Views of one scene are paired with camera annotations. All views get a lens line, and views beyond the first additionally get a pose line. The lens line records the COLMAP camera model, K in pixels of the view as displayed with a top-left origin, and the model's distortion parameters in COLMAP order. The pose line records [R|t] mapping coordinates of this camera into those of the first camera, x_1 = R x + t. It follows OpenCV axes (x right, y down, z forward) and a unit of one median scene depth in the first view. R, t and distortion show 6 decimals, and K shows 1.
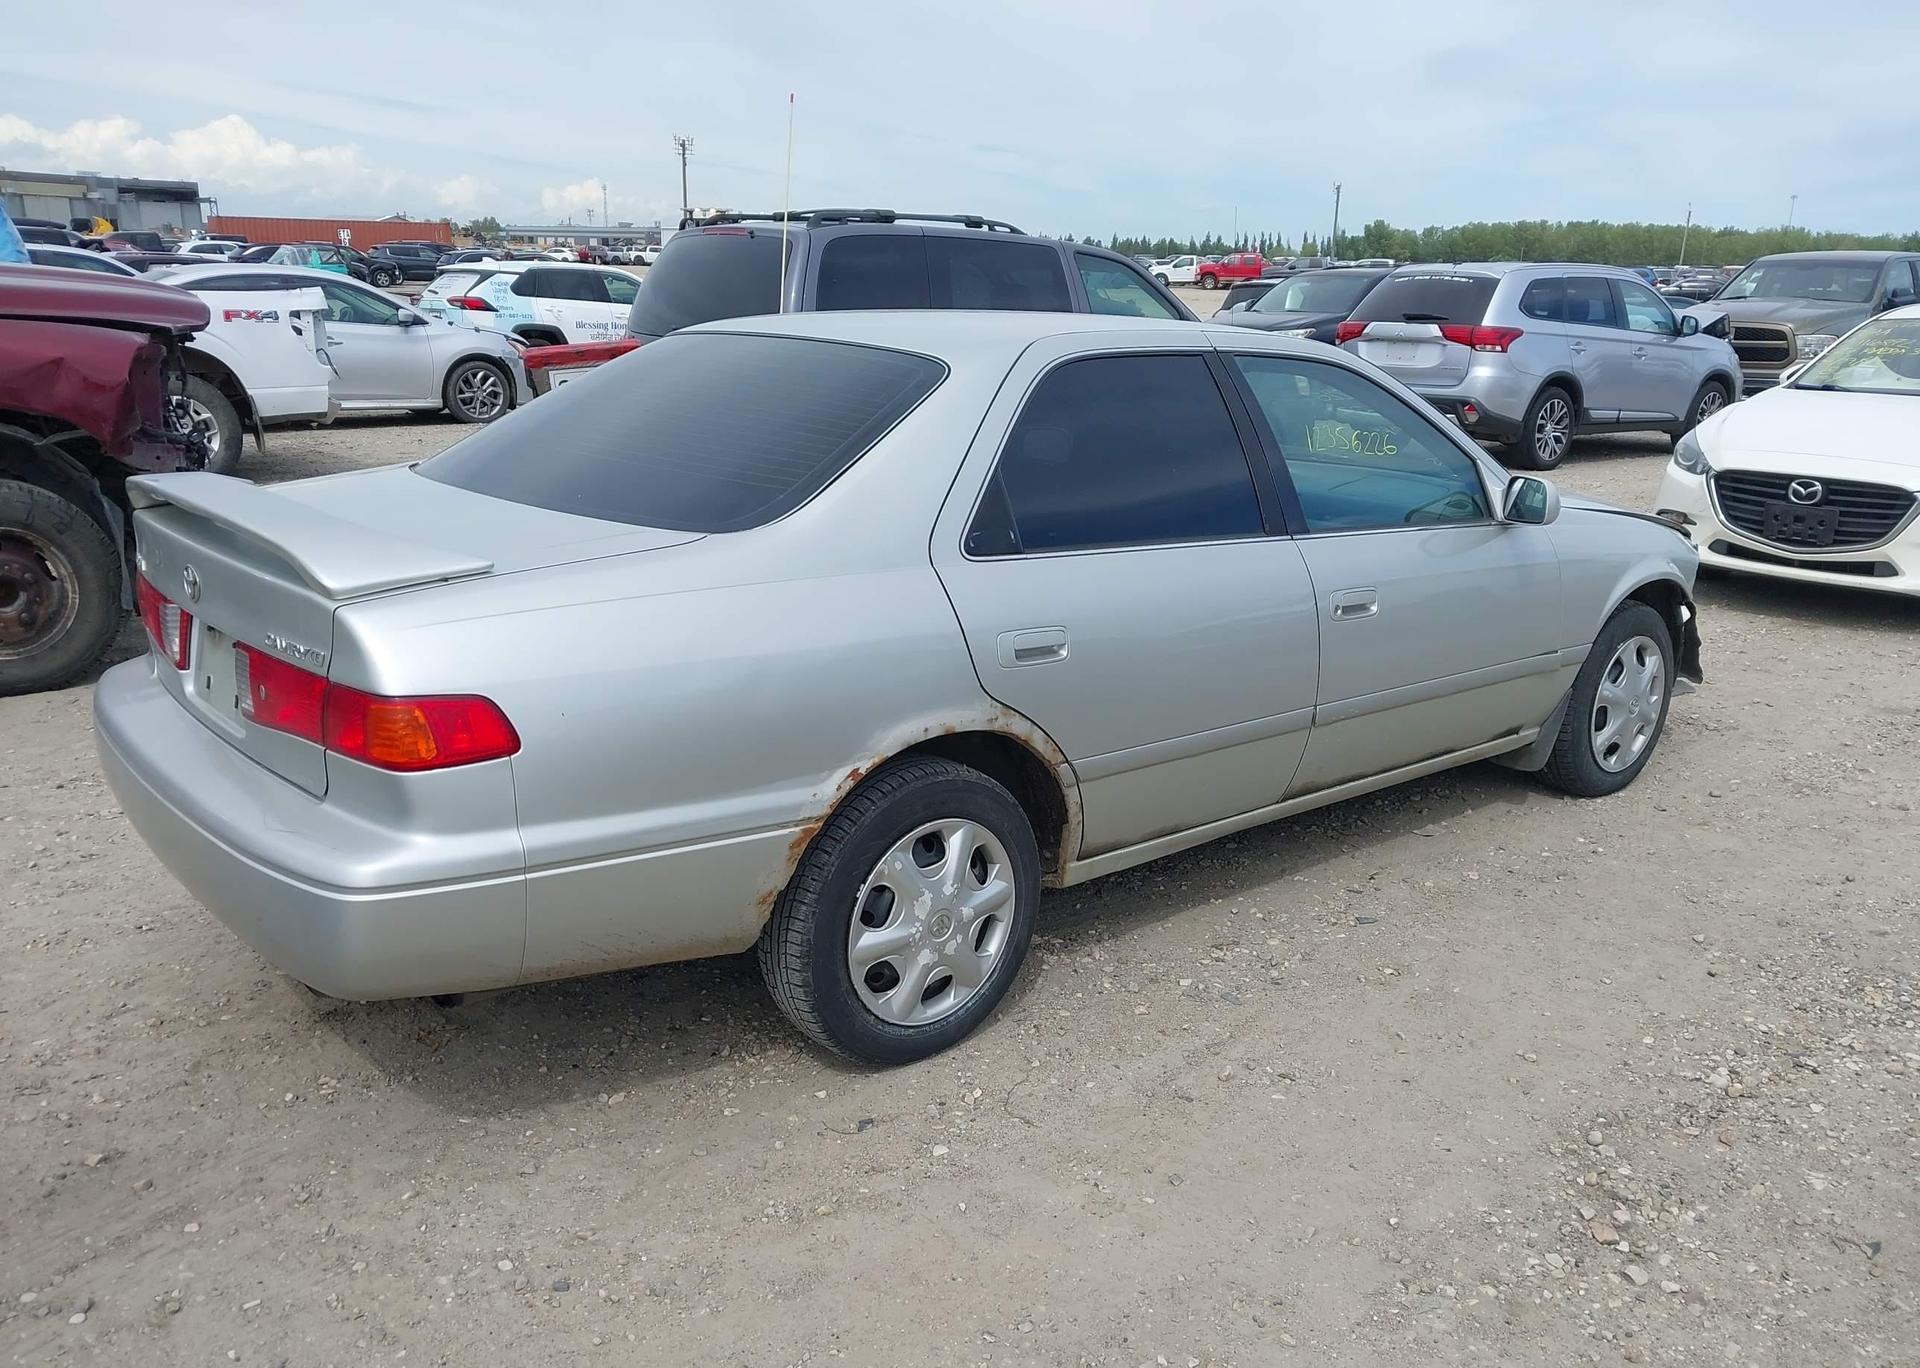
lens RADIAL K [[1528.1, 0, 964.5], [0, 1528.1, 691.7], [0, 0, 1]] dist [0.024401, -0.027633]
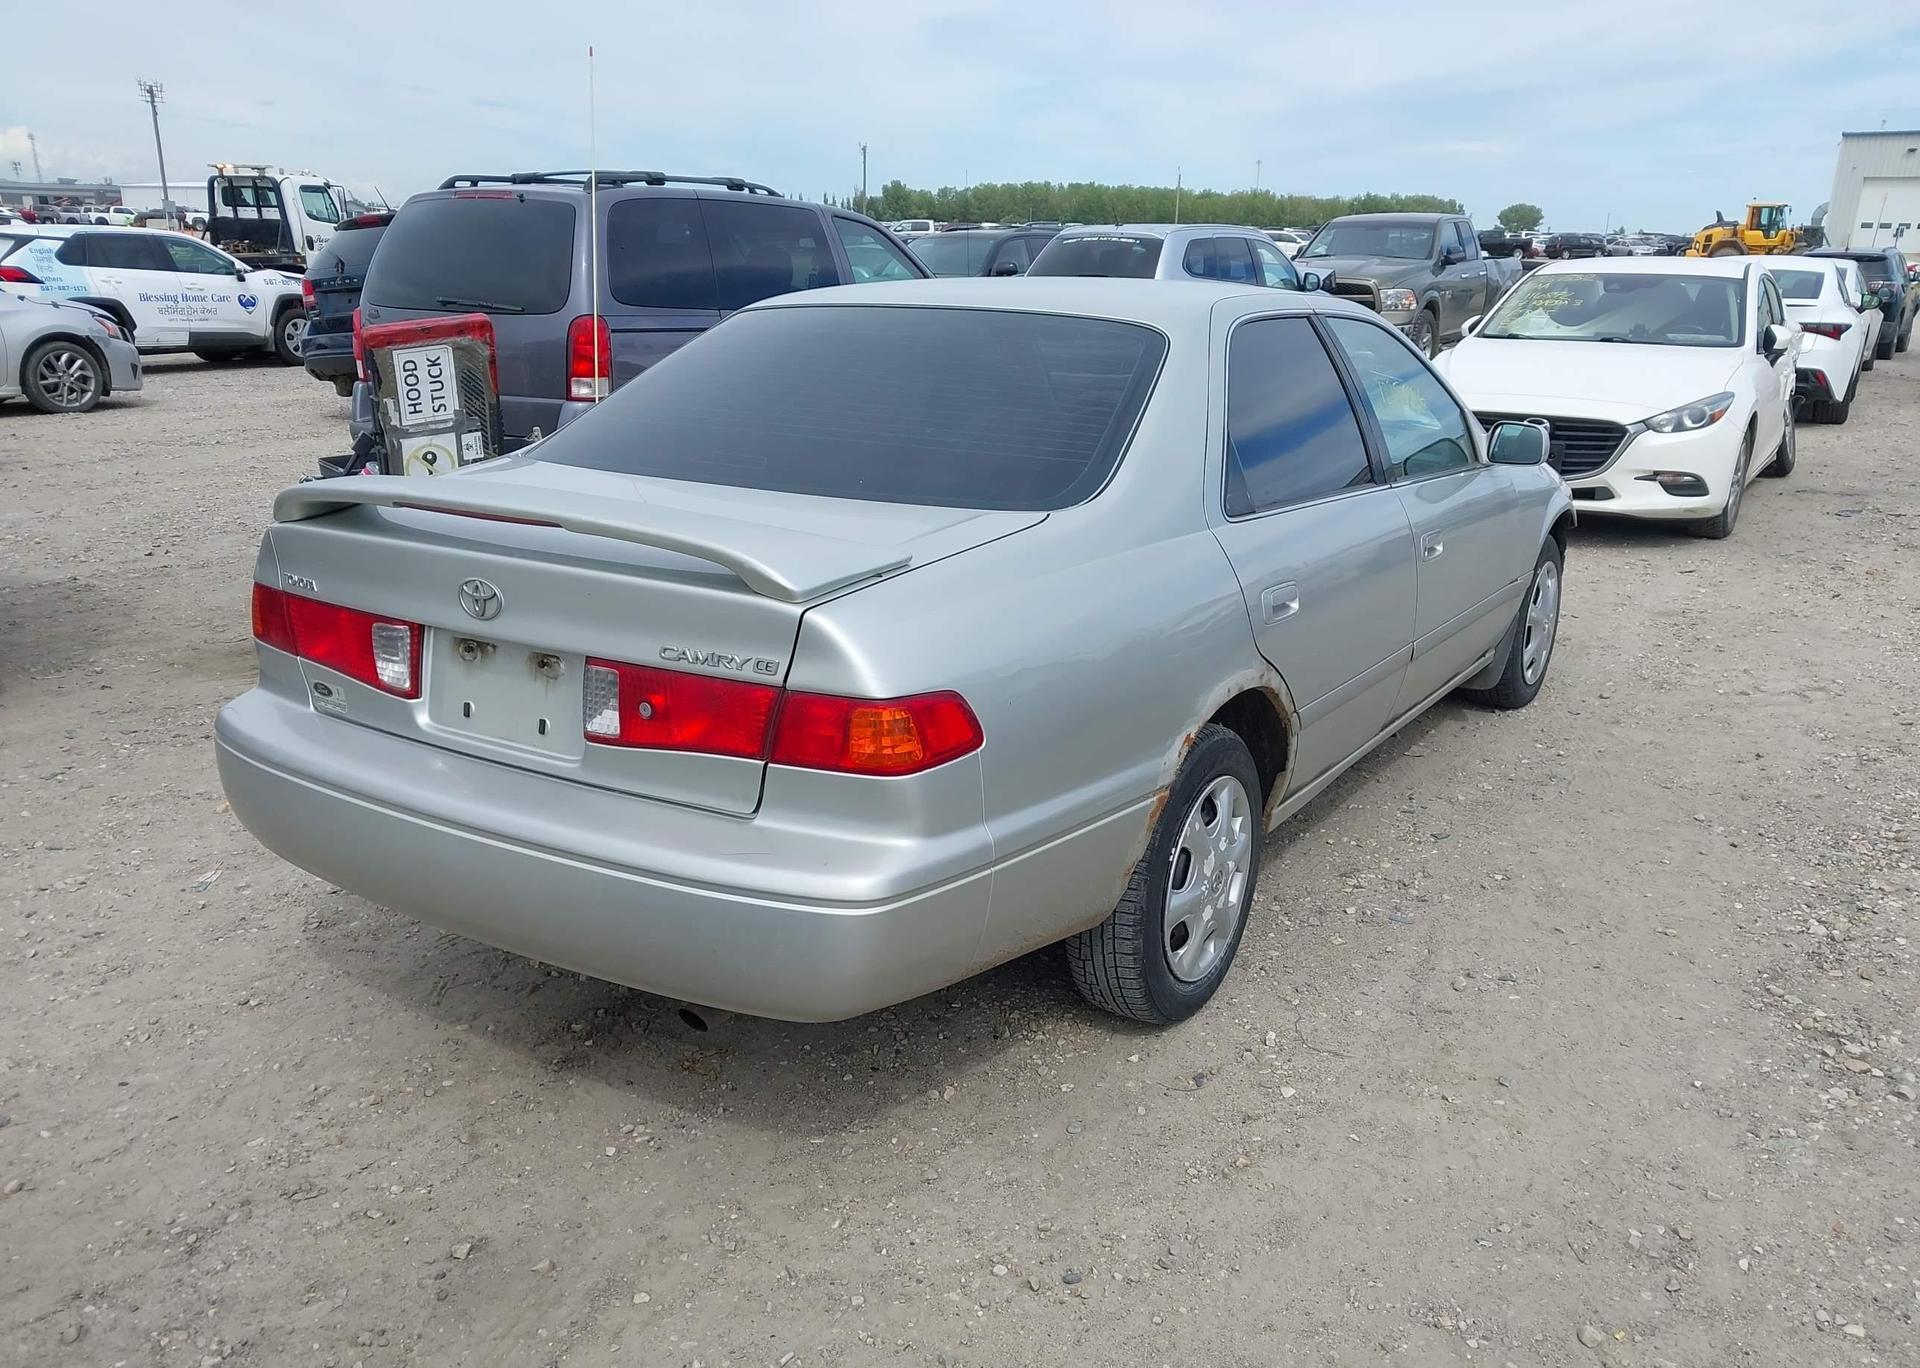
lens RADIAL K [[1528.1, 0, 963.8], [0, 1528.1, 703.7], [0, 0, 1]] dist [0.024401, -0.027633]
pose [[0.955798, -0.090756, 0.279668, -0.193318], [0.082173, 0.995721, 0.042288, -0.009922], [-0.282309, -0.017438, 0.959165, 0.025735]]
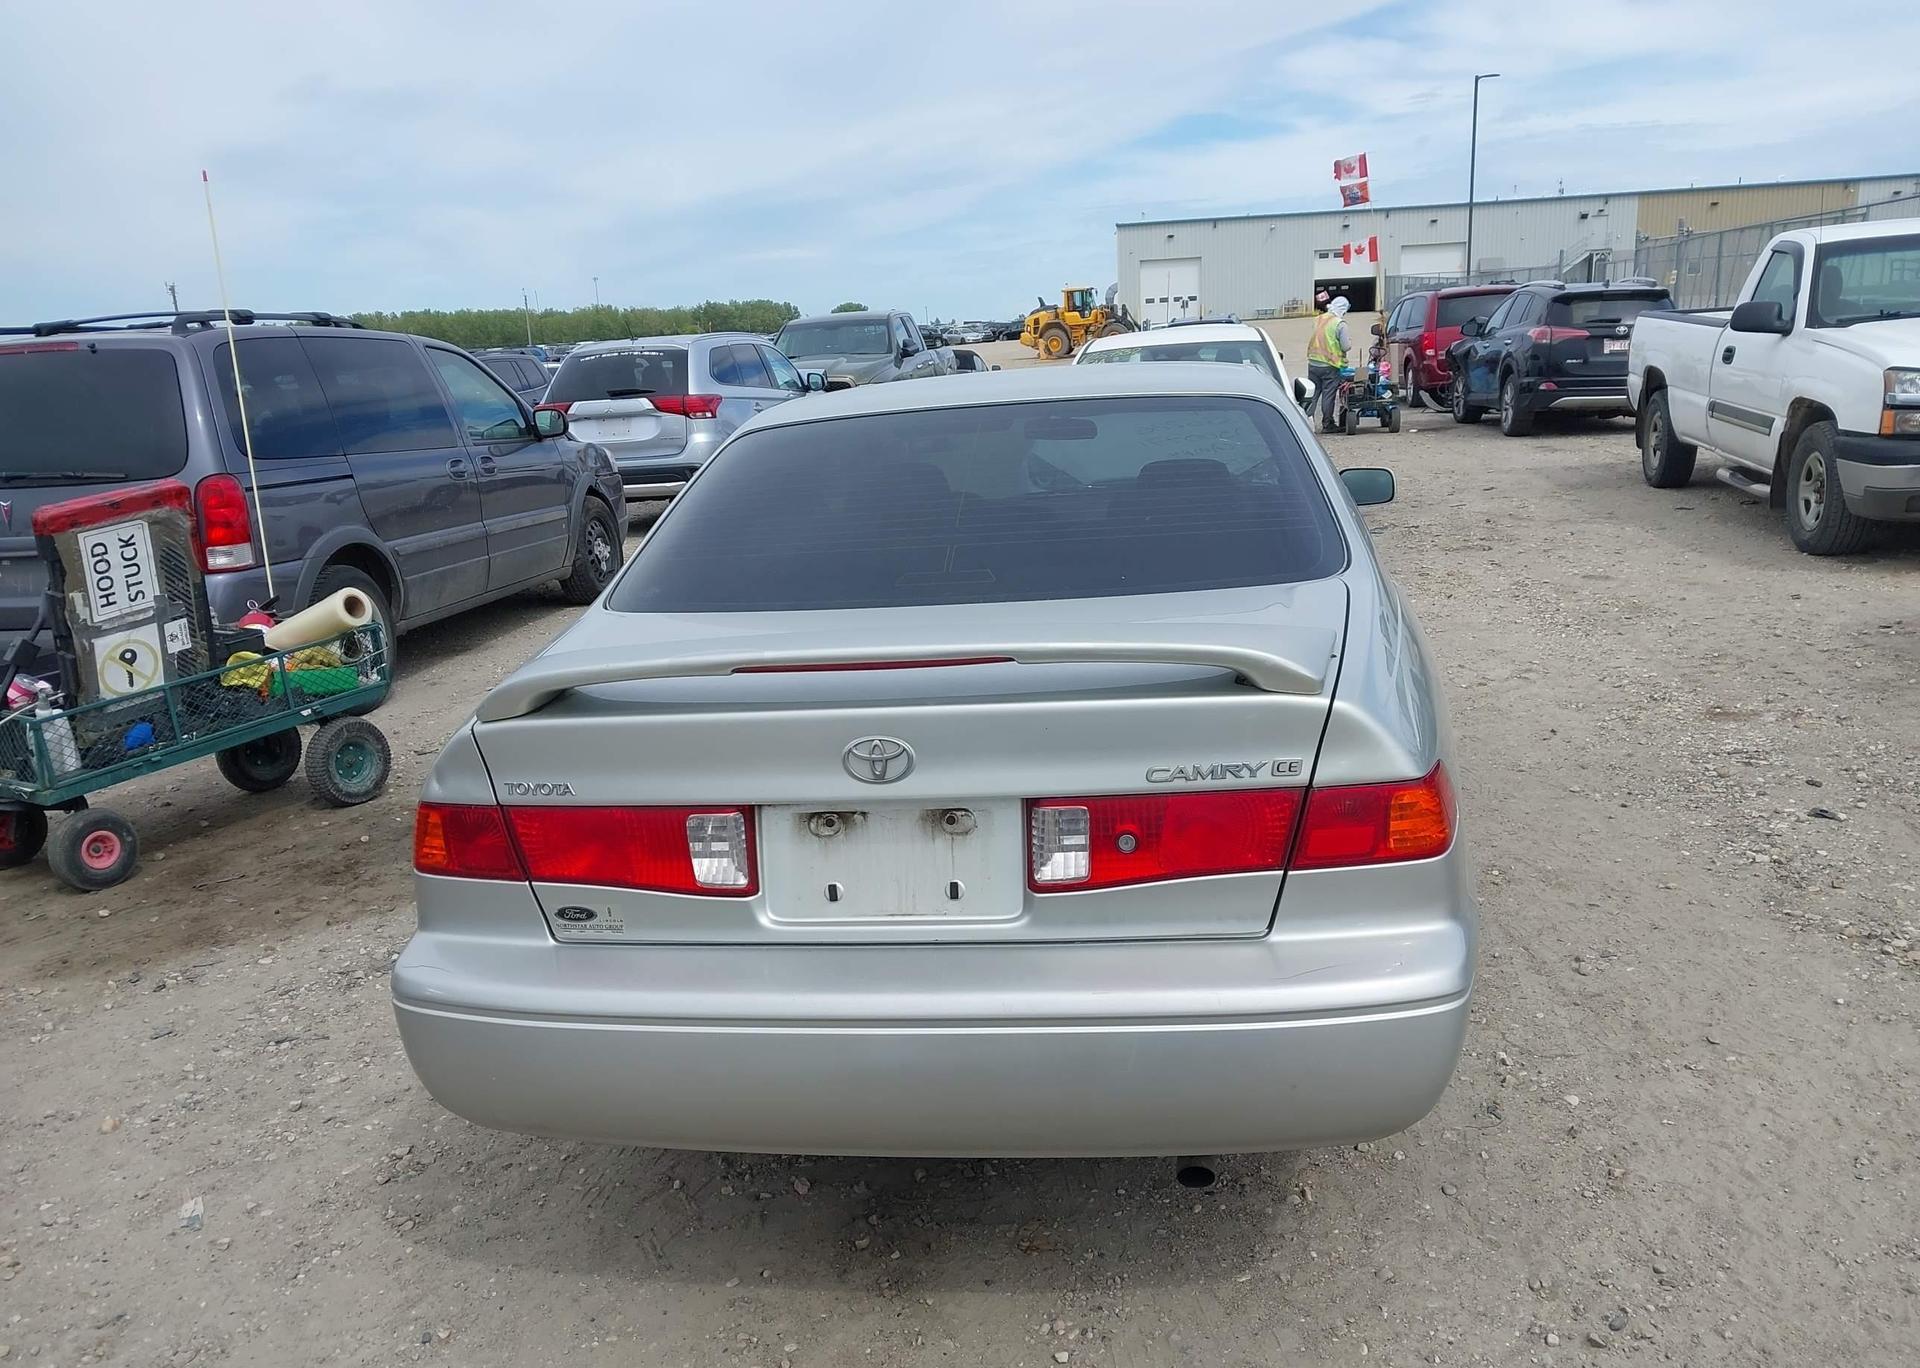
lens RADIAL K [[1528.1, 0, 964.7], [0, 1528.1, 691.7], [0, 0, 1]] dist [0.024401, -0.027633]
pose [[0.757342, -0.210907, 0.618022, -0.371706], [0.244686, 0.969111, 0.030874, -0.046341], [-0.605443, 0.127840, 0.785554, 0.144489]]
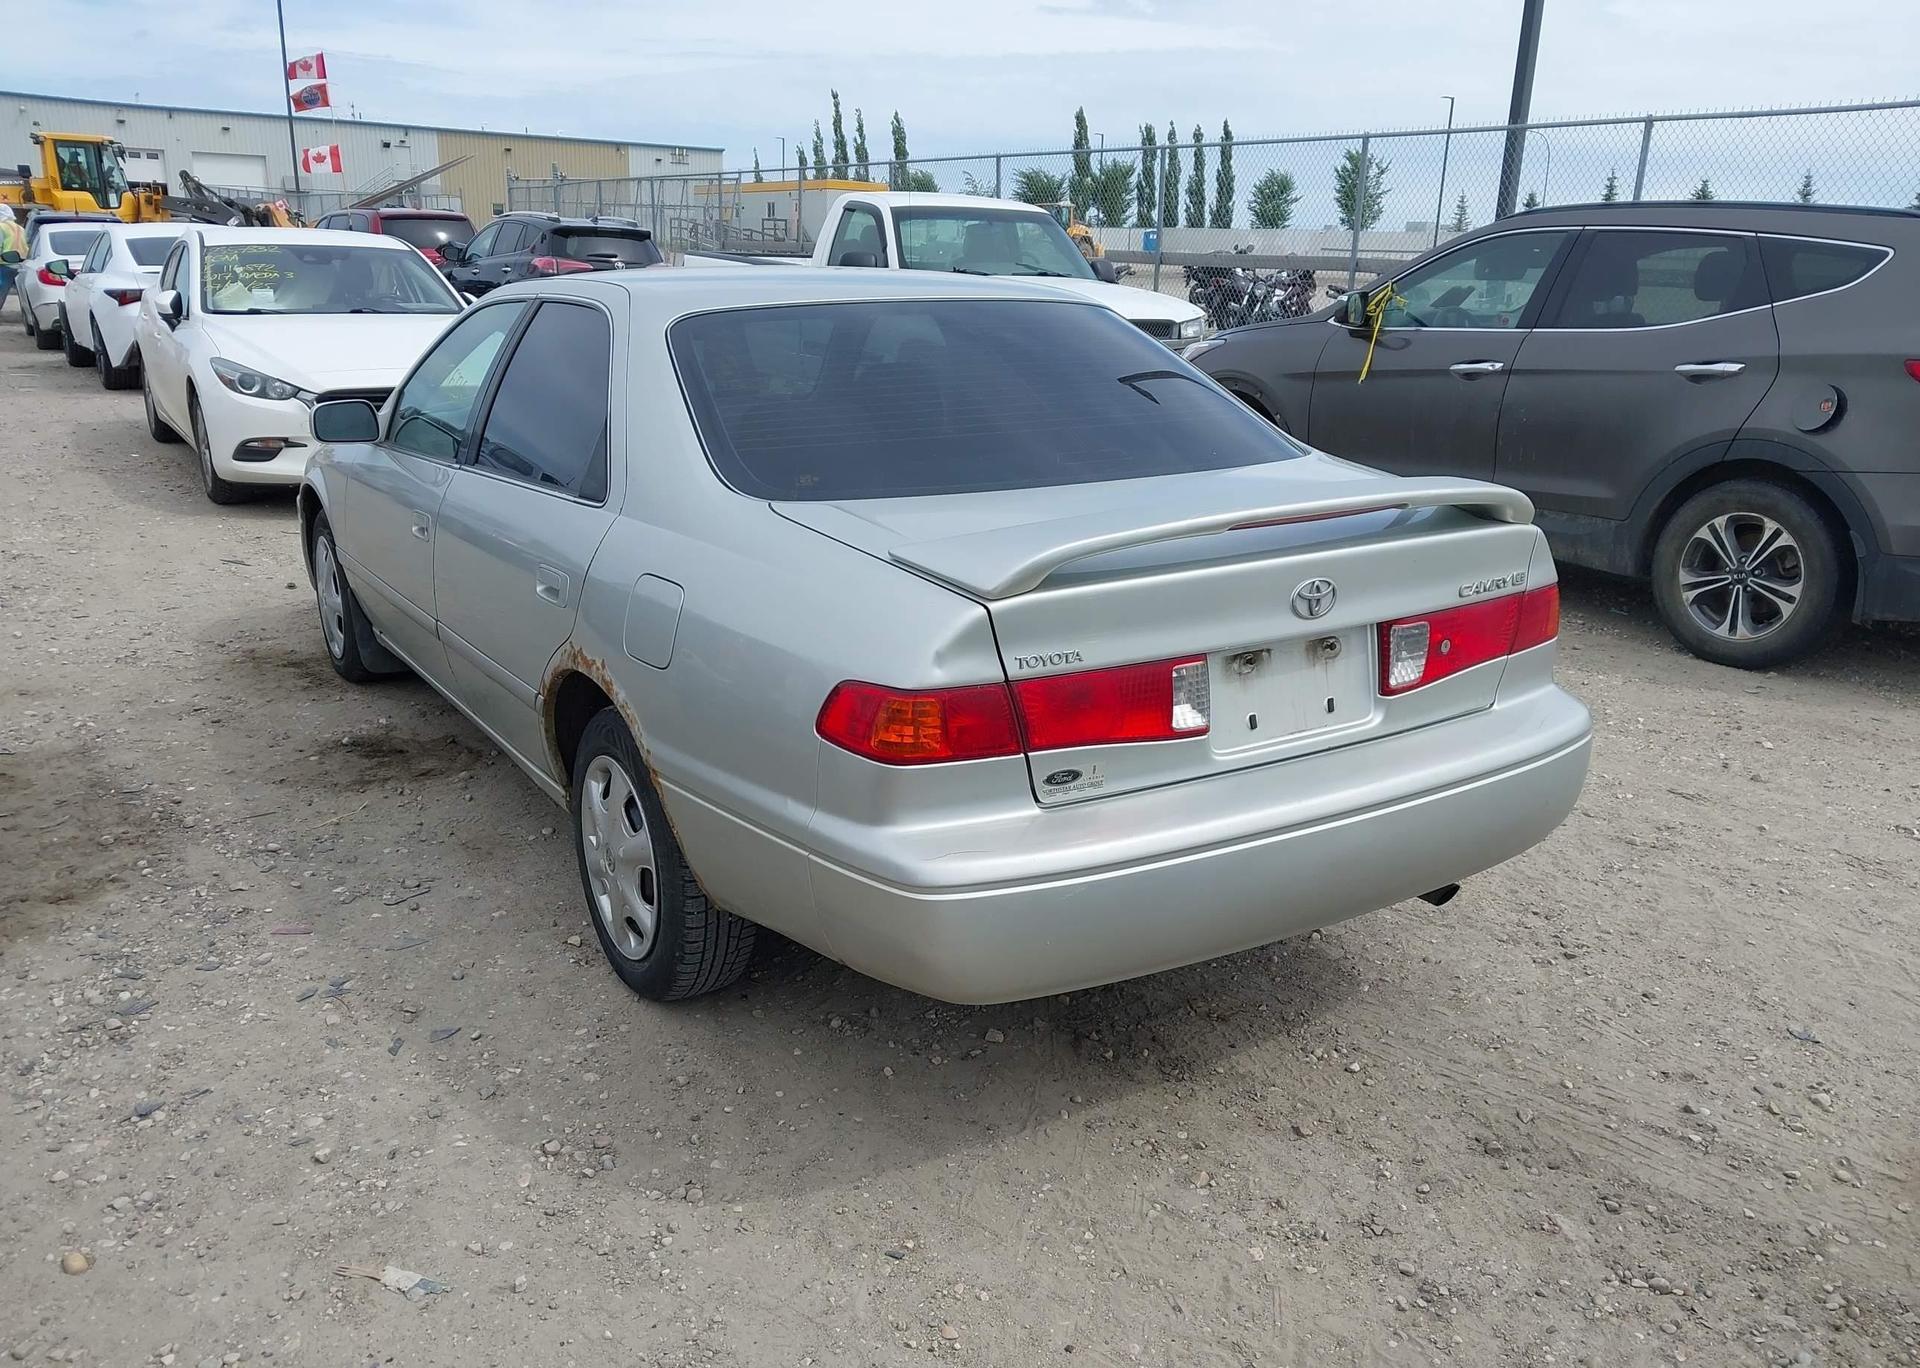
lens RADIAL K [[1528.1, 0, 970.0], [0, 1528.1, 688.7], [0, 0, 1]] dist [0.024401, -0.027633]
pose [[0.125093, -0.292575, 0.948025, -0.560882], [0.240274, 0.936021, 0.257165, -0.121415], [-0.962611, 0.195616, 0.187387, 0.412066]]
